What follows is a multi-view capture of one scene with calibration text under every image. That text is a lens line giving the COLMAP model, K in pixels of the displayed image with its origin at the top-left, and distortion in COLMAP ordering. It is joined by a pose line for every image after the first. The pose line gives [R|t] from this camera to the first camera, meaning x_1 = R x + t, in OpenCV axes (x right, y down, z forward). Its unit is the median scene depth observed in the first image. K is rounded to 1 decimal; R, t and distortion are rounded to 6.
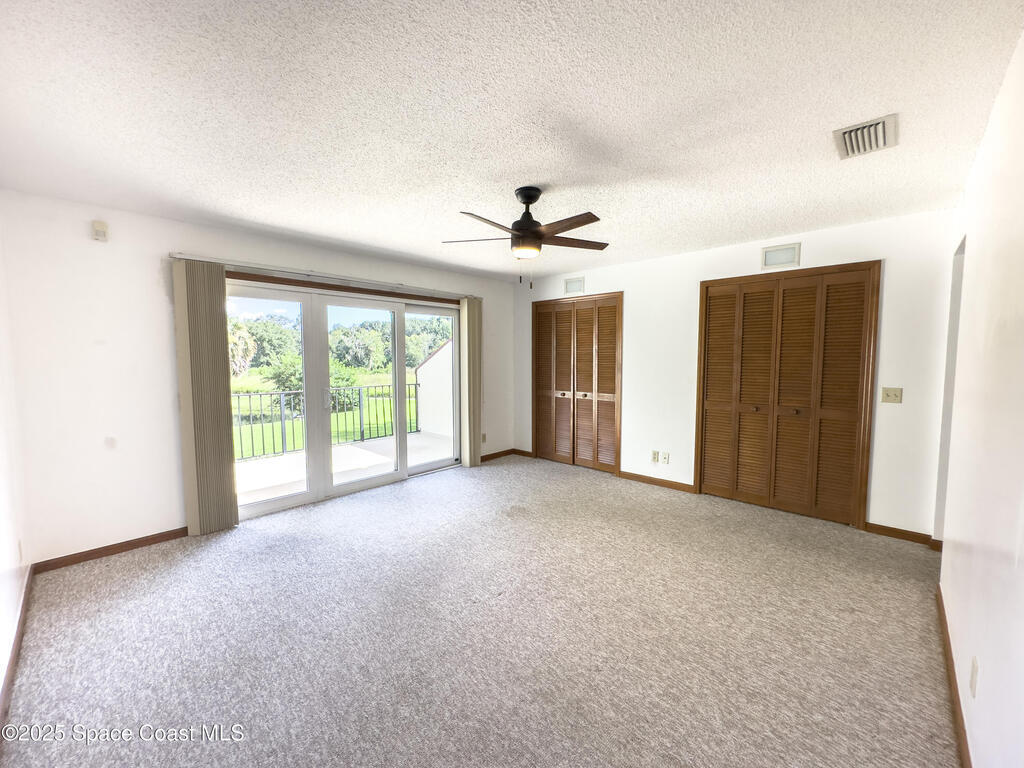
lens RADIAL K [[411.7, 0, 512.0], [0, 411.7, 384.0], [0, 0, 1]] dist [-0.000174, -0.000153]
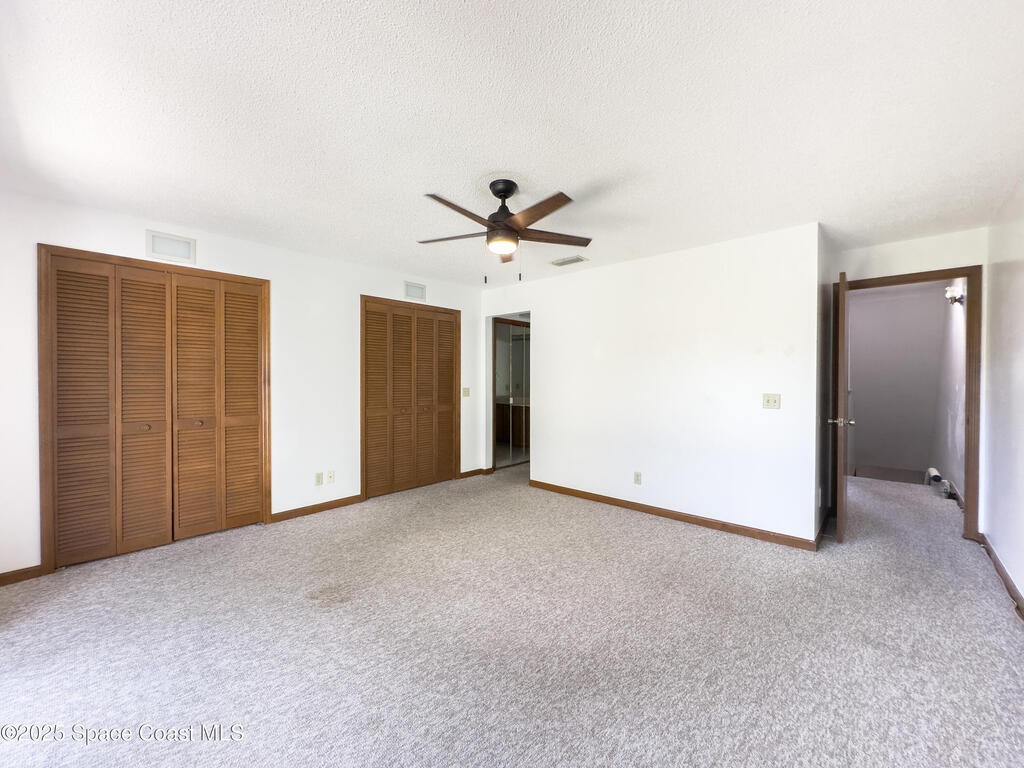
lens RADIAL K [[410.3, 0, 512.0], [0, 410.3, 384.0], [0, 0, 1]] dist [-0.002440, -0.000038]
pose [[-0.019875, -0.006259, 0.999783, -0.642066], [0.068700, 0.997608, 0.007612, -0.005399], [-0.997439, 0.068837, -0.019397, 0.716215]]
